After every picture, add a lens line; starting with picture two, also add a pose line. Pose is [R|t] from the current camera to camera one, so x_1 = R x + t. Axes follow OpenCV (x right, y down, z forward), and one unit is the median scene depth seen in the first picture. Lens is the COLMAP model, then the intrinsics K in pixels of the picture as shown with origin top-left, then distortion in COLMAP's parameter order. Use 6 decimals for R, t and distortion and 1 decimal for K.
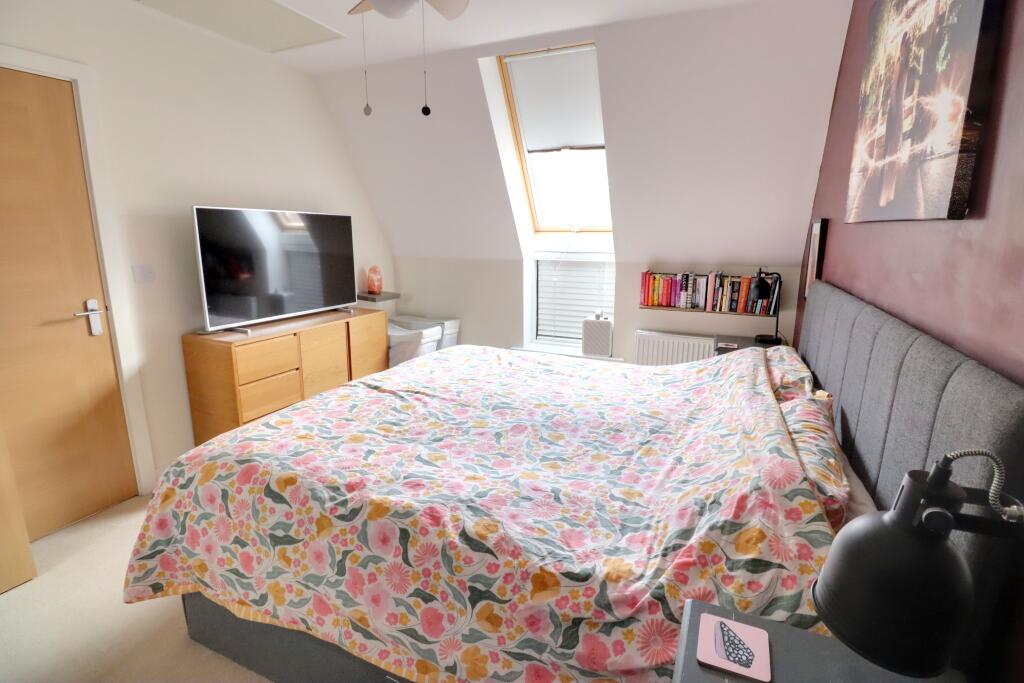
lens RADIAL K [[474.5, 0, 527.1], [0, 474.5, 332.9], [0, 0, 1]] dist [0.000036, -0.013876]
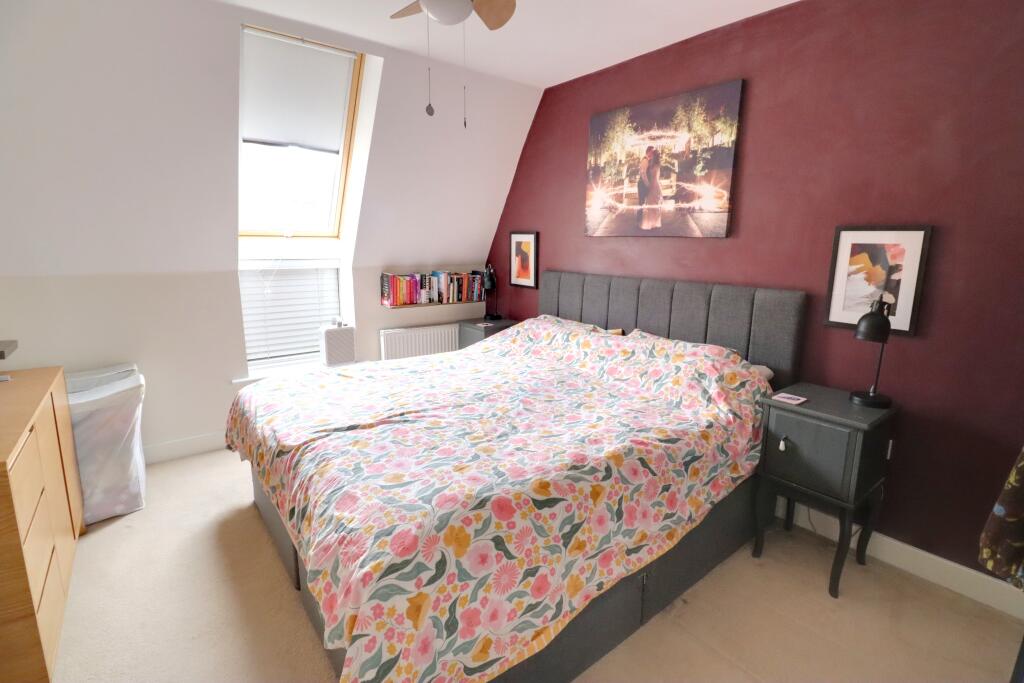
lens RADIAL K [[474.5, 0, 527.1], [0, 474.5, 332.9], [0, 0, 1]] dist [0.000036, -0.013876]
pose [[0.467593, -0.164286, 0.868543, -1.137889], [0.170777, 0.980855, 0.093590, -0.092564], [-0.867290, 0.104565, 0.486698, 0.423947]]
